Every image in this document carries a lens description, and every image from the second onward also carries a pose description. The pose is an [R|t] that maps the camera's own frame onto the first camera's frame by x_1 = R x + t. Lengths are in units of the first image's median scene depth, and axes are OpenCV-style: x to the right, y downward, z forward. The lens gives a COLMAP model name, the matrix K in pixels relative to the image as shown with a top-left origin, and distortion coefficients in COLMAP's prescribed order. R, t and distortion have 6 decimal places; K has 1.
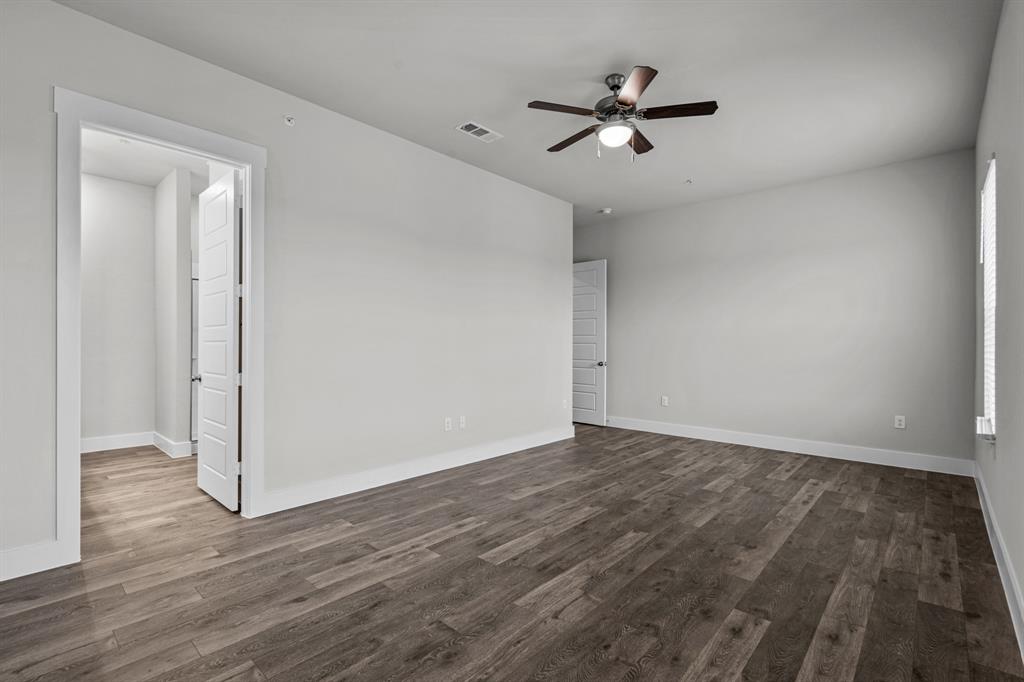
lens RADIAL K [[471.9, 0, 500.6], [0, 471.9, 336.7], [0, 0, 1]] dist [0.000422, 0.000132]
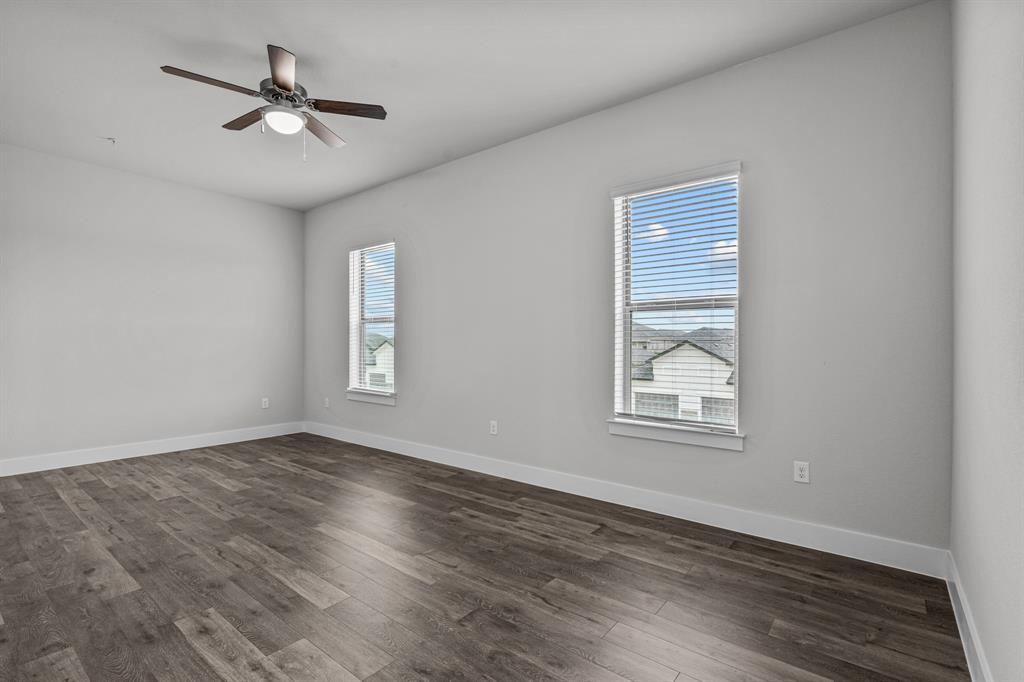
lens RADIAL K [[471.9, 0, 503.2], [0, 471.9, 350.6], [0, 0, 1]] dist [0.000422, 0.000132]
pose [[-0.067385, -0.017285, 0.997577, -0.728480], [-0.016092, 0.999739, 0.016235, 0.003331], [-0.997597, -0.014959, -0.067645, 0.629245]]
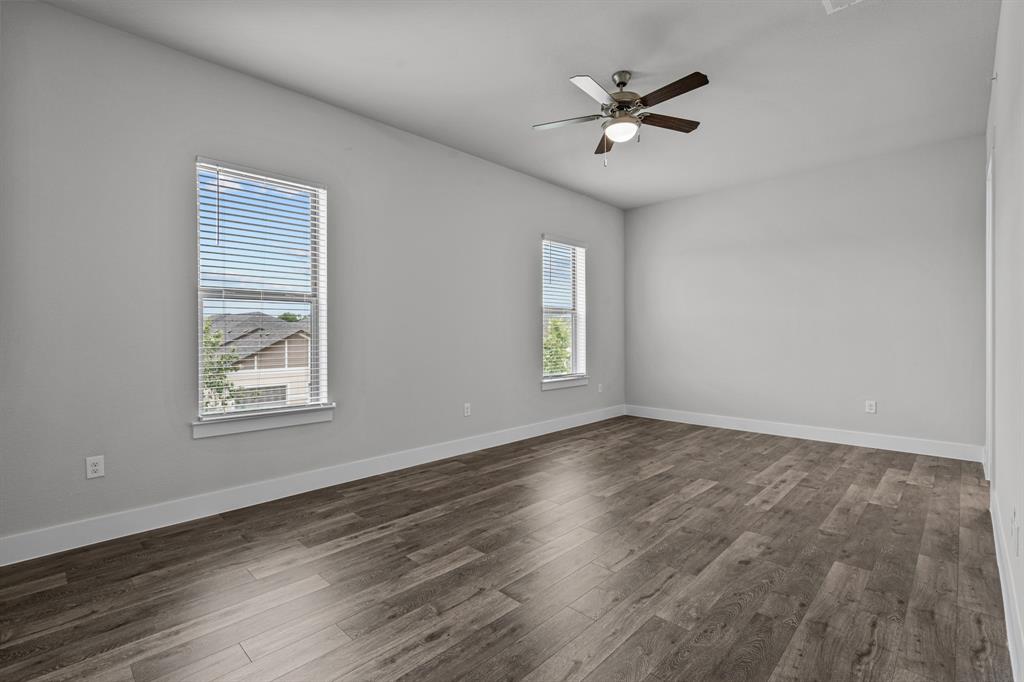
lens RADIAL K [[471.9, 0, 506.7], [0, 471.9, 337.1], [0, 0, 1]] dist [0.000422, 0.000132]
pose [[-0.999791, 0.000228, 0.020421, 0.472393], [0.000063, 0.999967, -0.008093, 0.032745], [-0.020422, -0.008090, -0.999759, 2.044042]]
